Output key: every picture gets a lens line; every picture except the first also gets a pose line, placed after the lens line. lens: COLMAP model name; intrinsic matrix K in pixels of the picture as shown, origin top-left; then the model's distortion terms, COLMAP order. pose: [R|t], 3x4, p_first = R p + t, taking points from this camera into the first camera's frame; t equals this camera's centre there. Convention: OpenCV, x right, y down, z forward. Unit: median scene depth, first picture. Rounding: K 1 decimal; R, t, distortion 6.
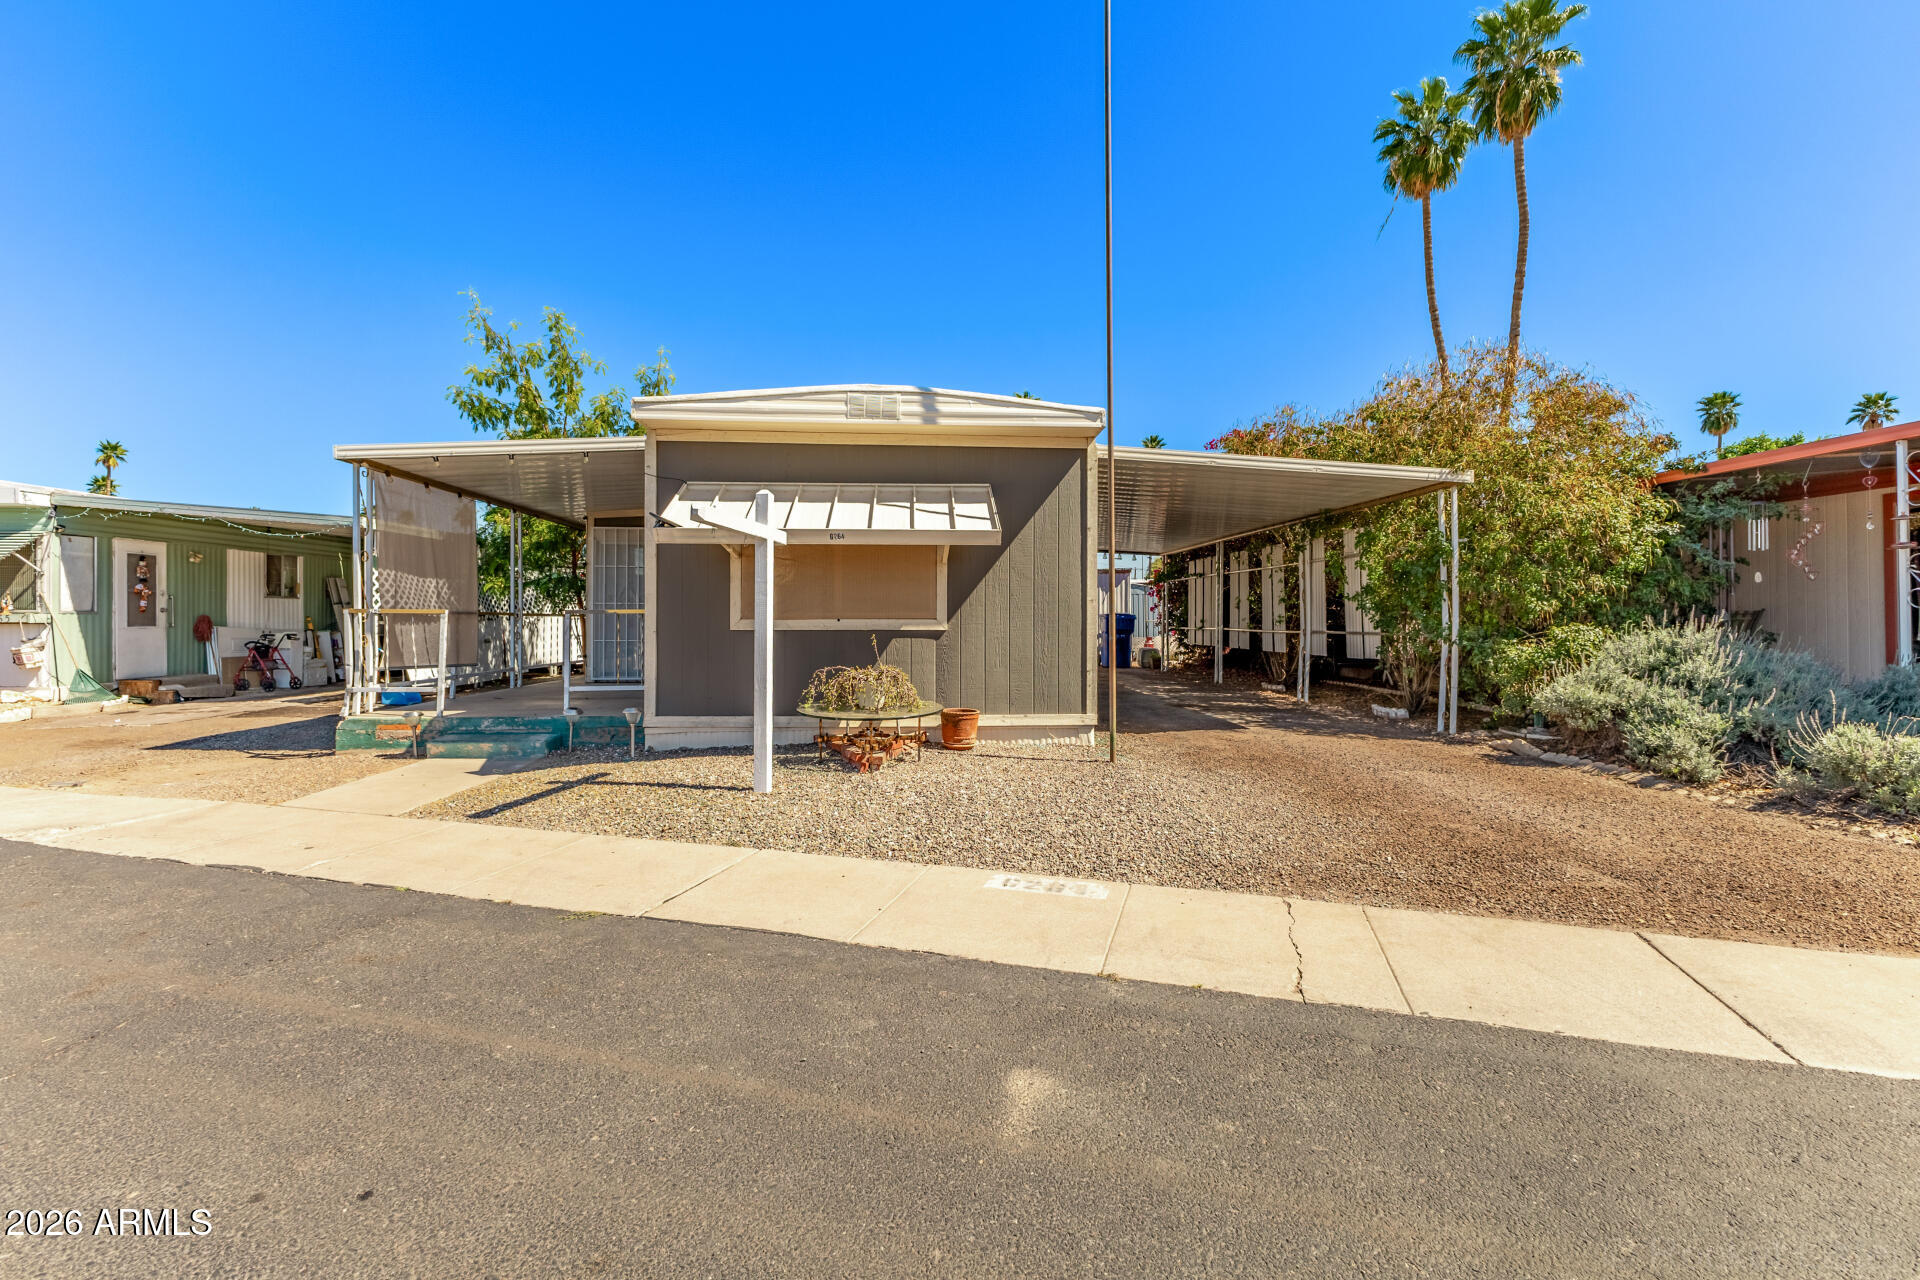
lens RADIAL K [[836.0, 0, 965.3], [0, 836.0, 634.7], [0, 0, 1]] dist [-0.000301, -0.000316]
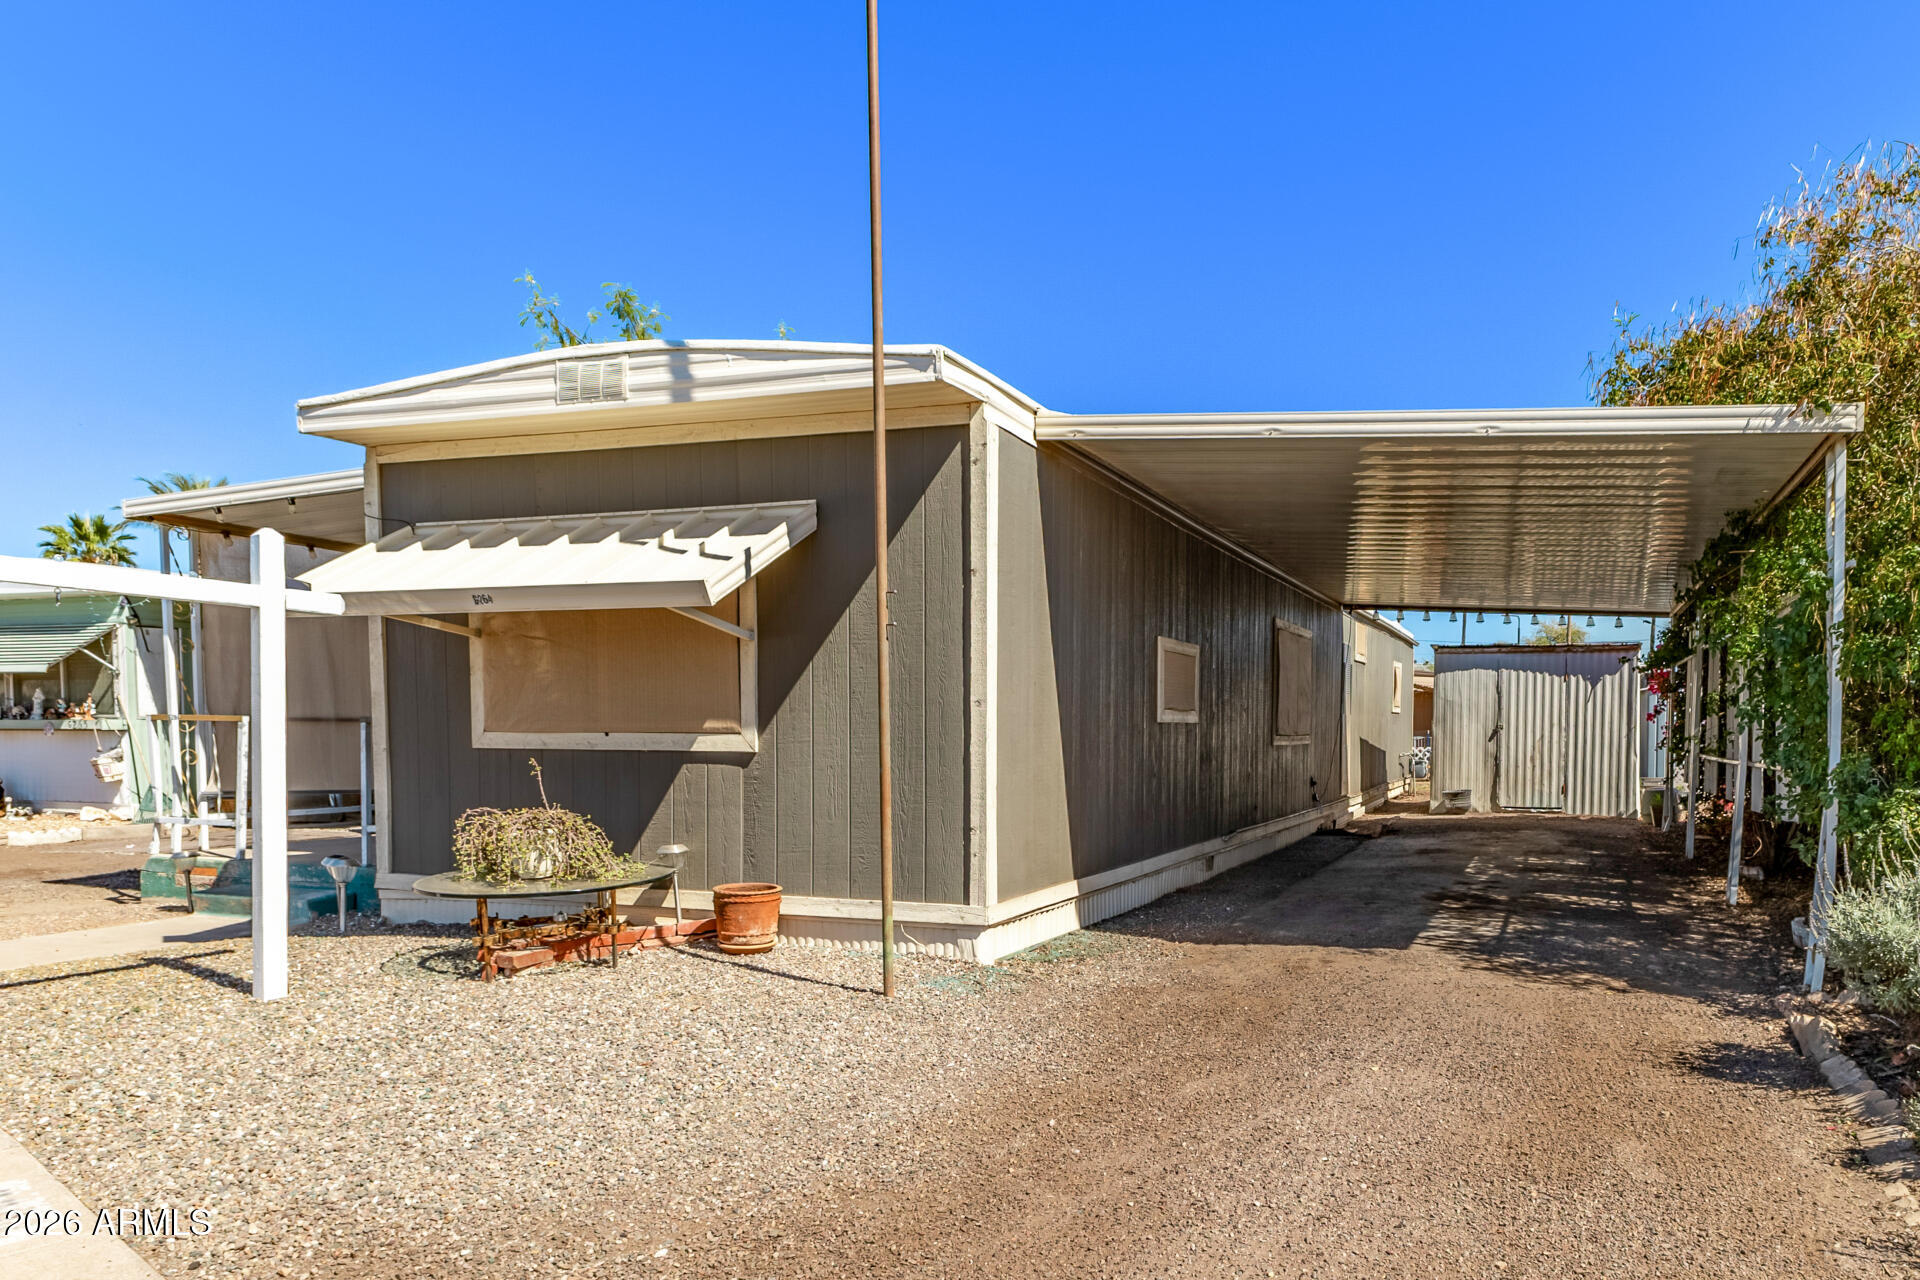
lens RADIAL K [[1267.0, 0, 960.6], [0, 1267.0, 826.7], [0, 0, 1]] dist [0.001354, -0.000843]
pose [[0.934149, 0.030788, -0.355552, 0.437362], [-0.009192, 0.998017, 0.062270, -0.009821], [0.356764, -0.054901, 0.932580, 0.203884]]
